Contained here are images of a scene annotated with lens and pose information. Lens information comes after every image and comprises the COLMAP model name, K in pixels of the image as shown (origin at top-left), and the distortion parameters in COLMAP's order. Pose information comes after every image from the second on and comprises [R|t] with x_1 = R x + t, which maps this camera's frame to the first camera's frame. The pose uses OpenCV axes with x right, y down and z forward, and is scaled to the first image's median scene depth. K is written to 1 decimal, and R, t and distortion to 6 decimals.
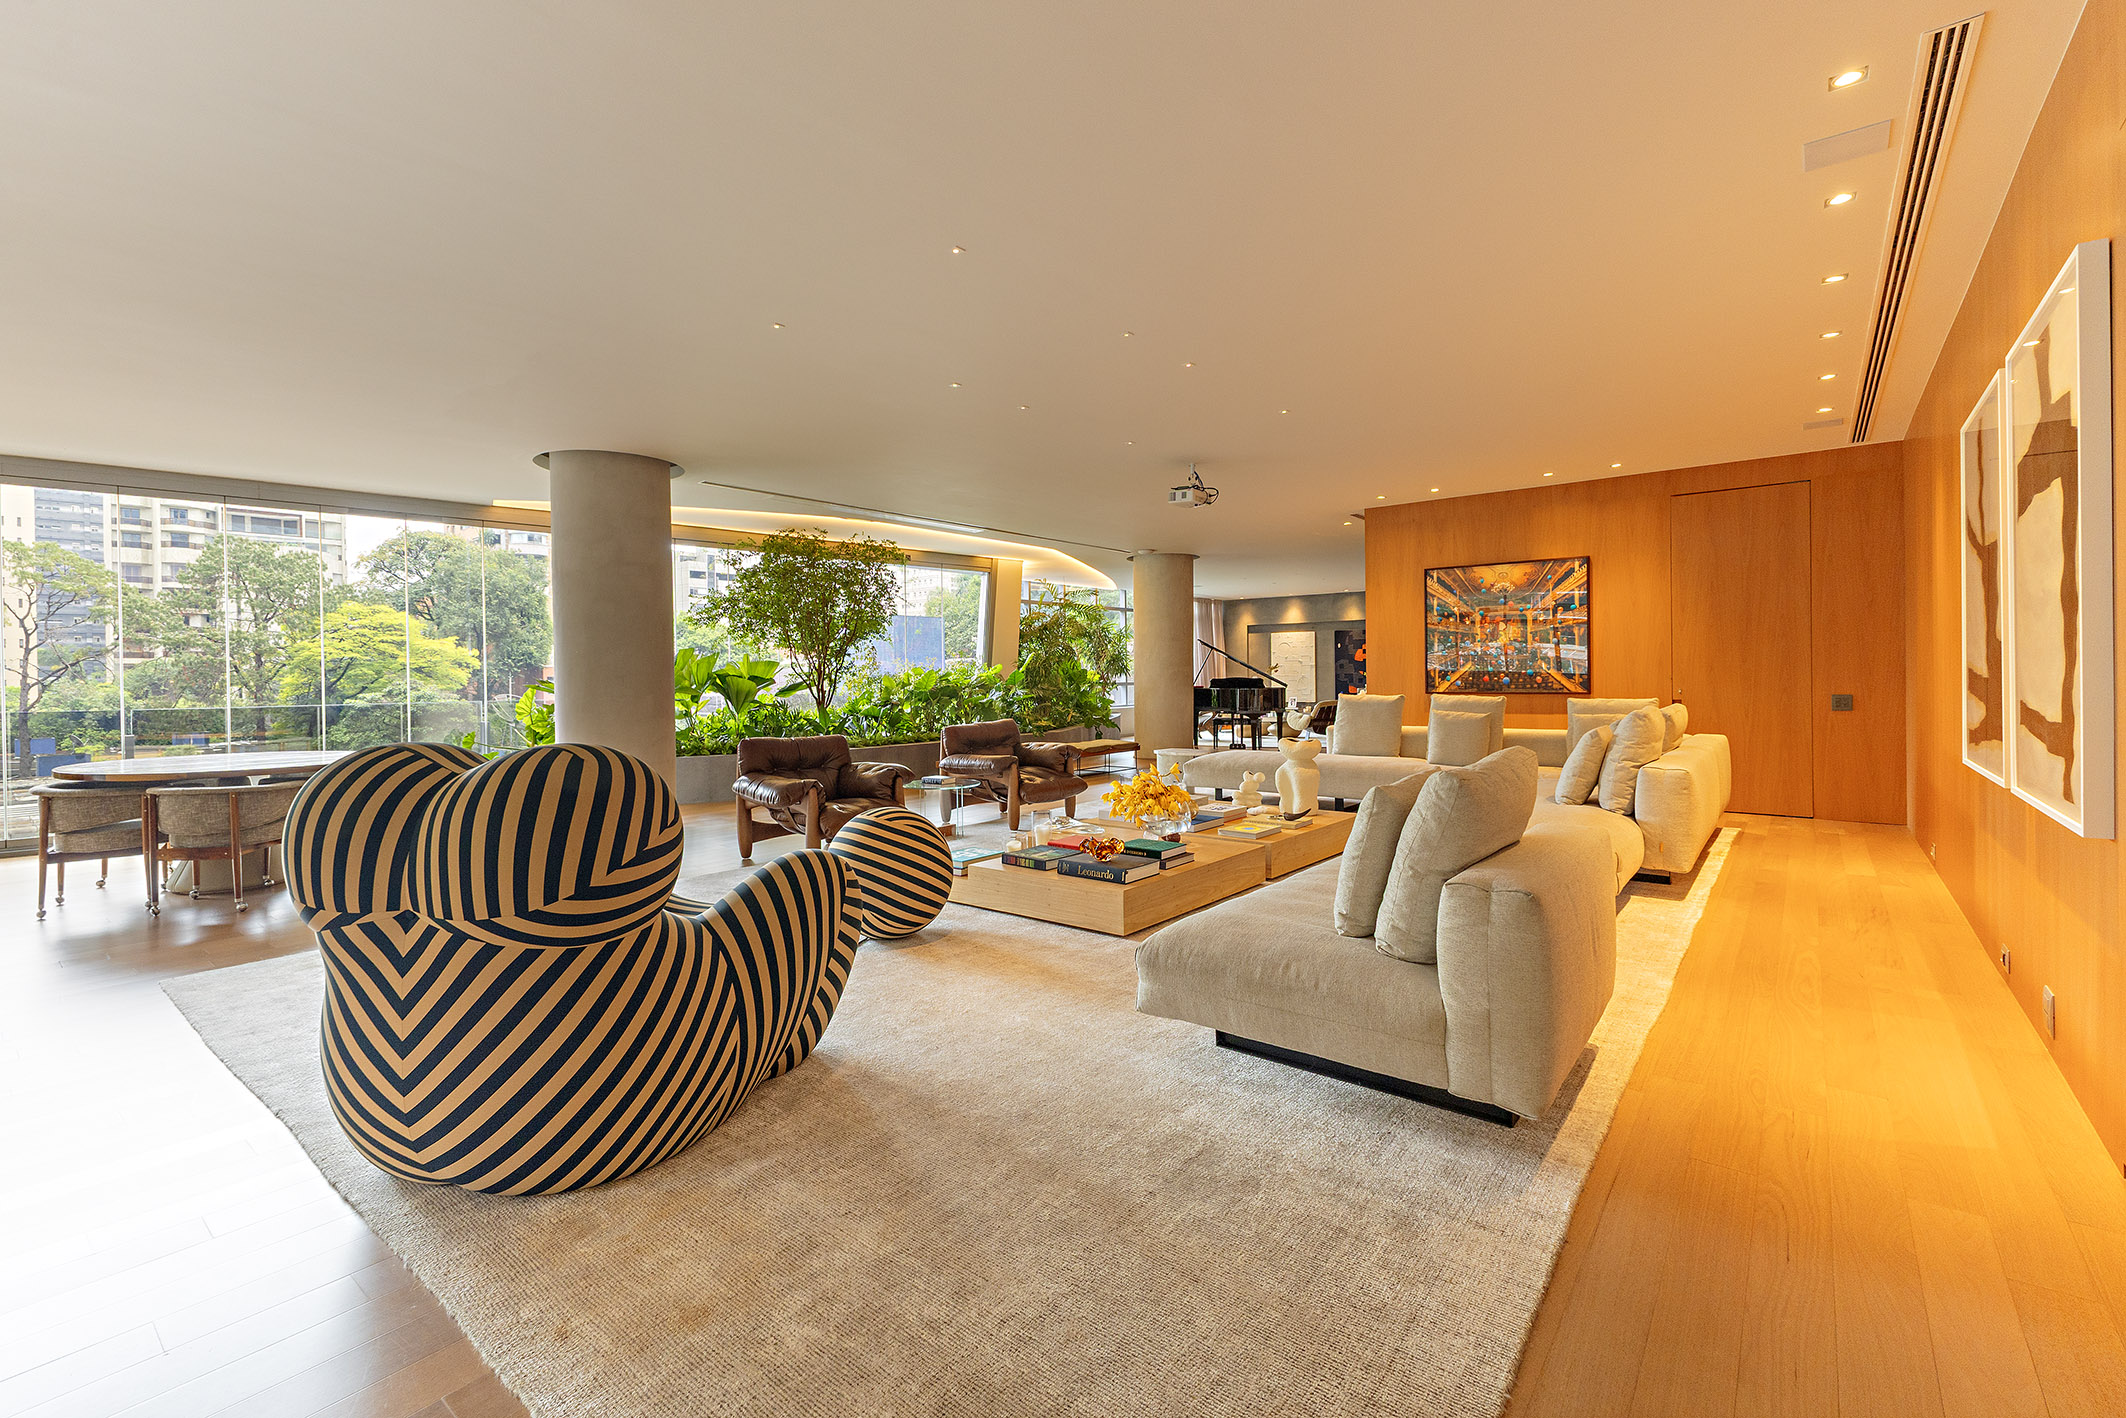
lens RADIAL K [[930.0, 0, 1072.4], [0, 930.0, 695.3], [0, 0, 1]] dist [0.005649, -0.001963]
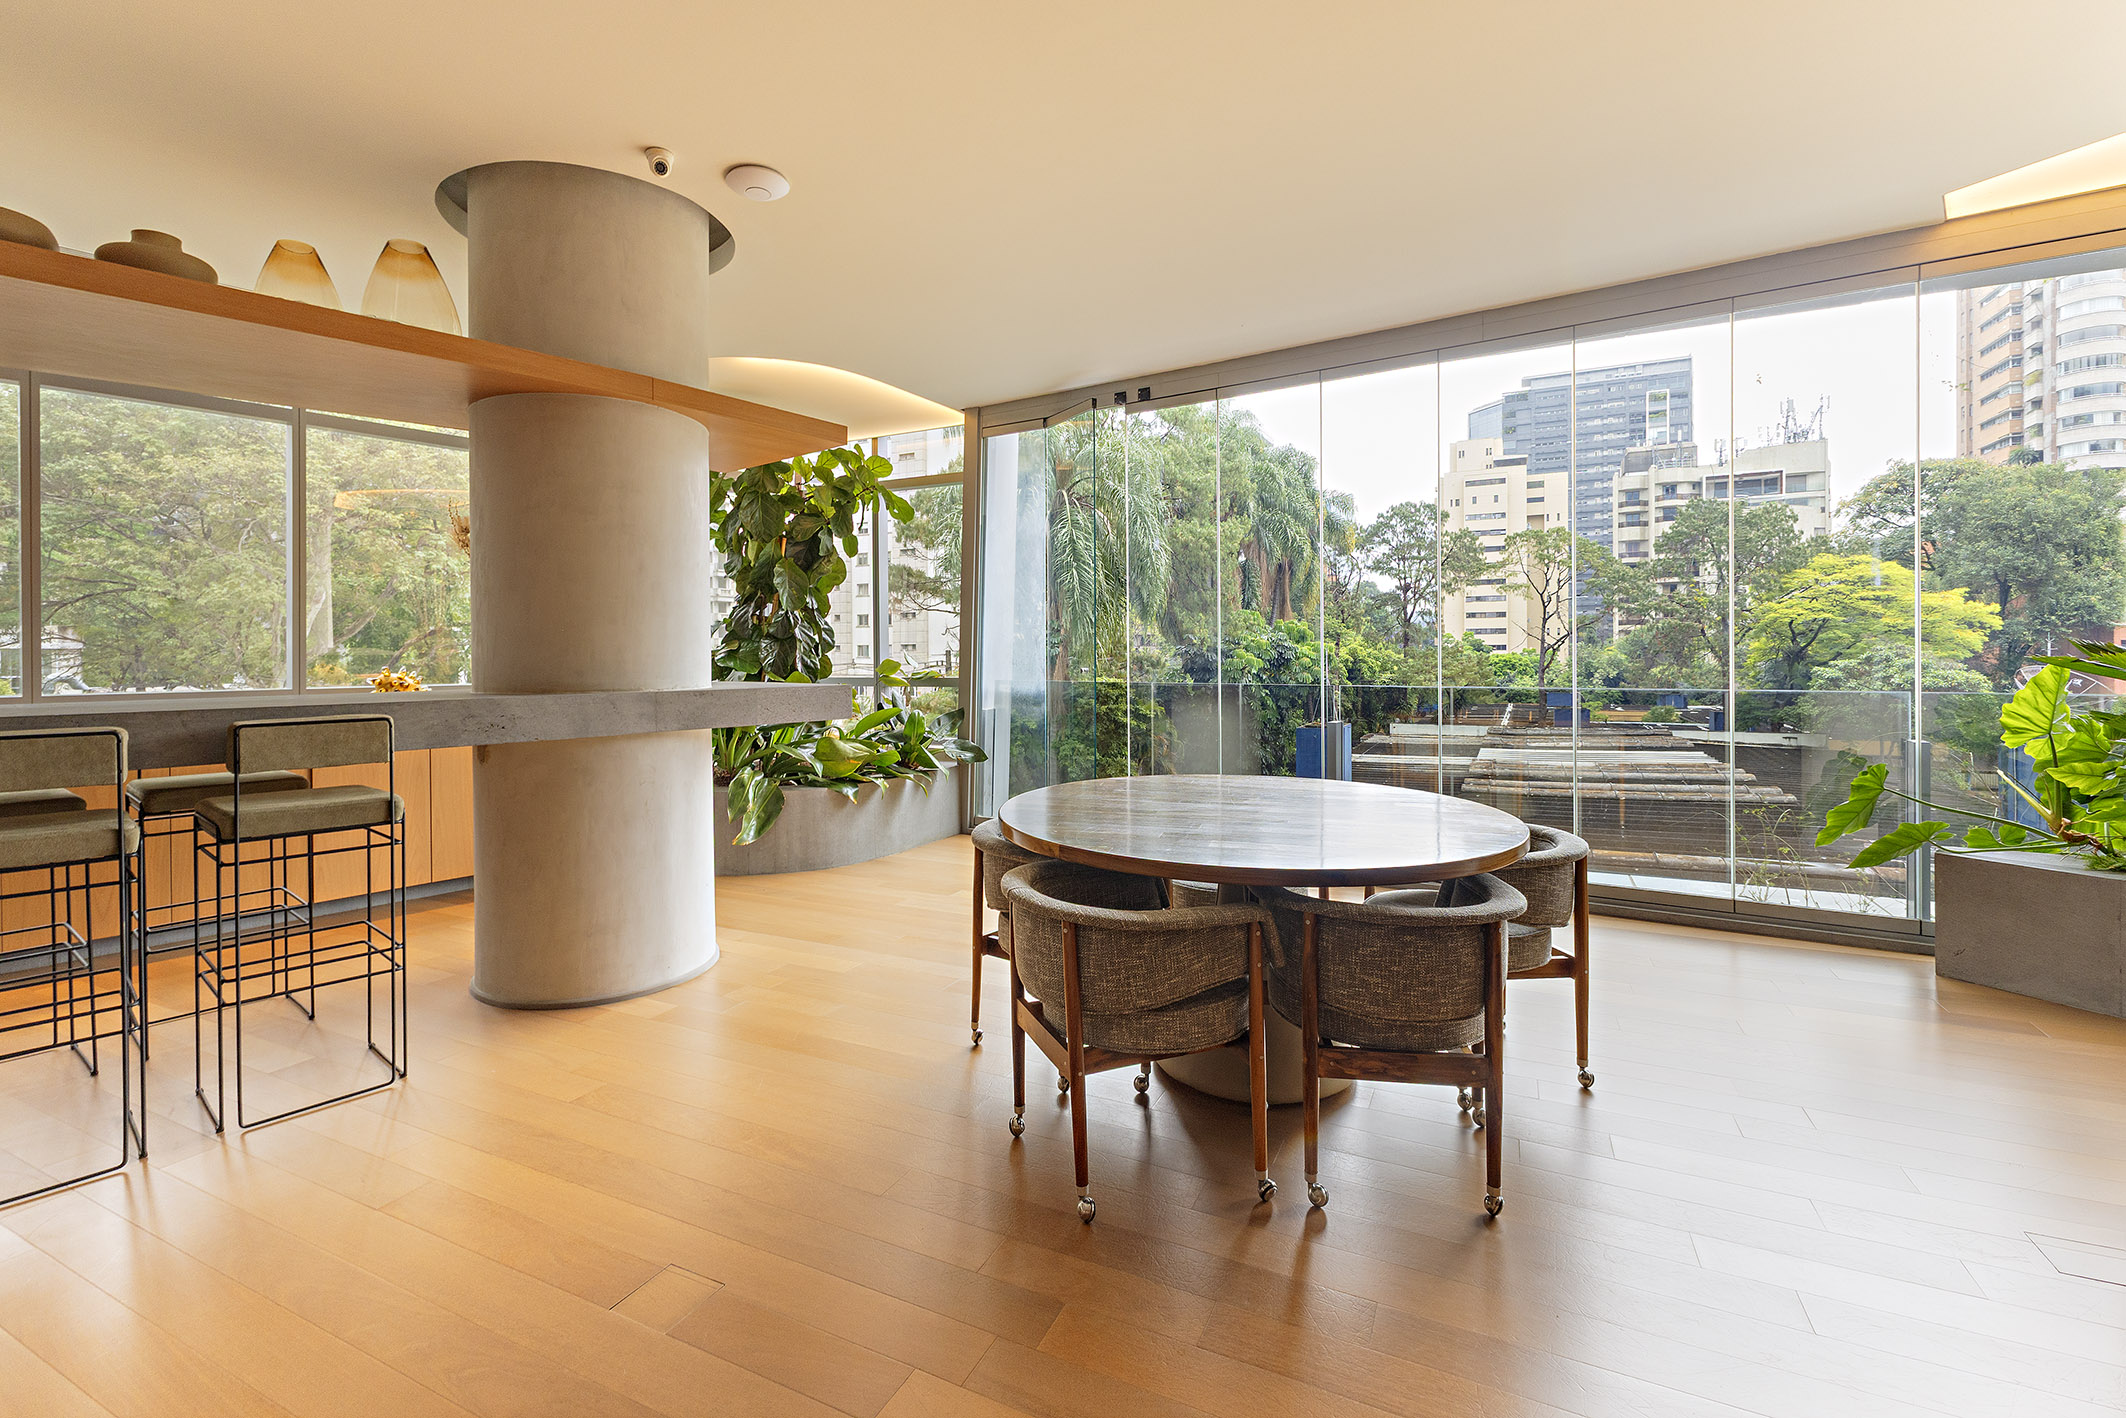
lens RADIAL K [[930.0, 0, 1056.1], [0, 930.0, 658.7], [0, 0, 1]] dist [0.005649, -0.001963]
pose [[0.204696, 0.013166, -0.978737, -0.057709], [-0.014192, 0.999844, 0.010482, -0.001818], [0.978723, 0.011745, 0.204851, 0.103399]]
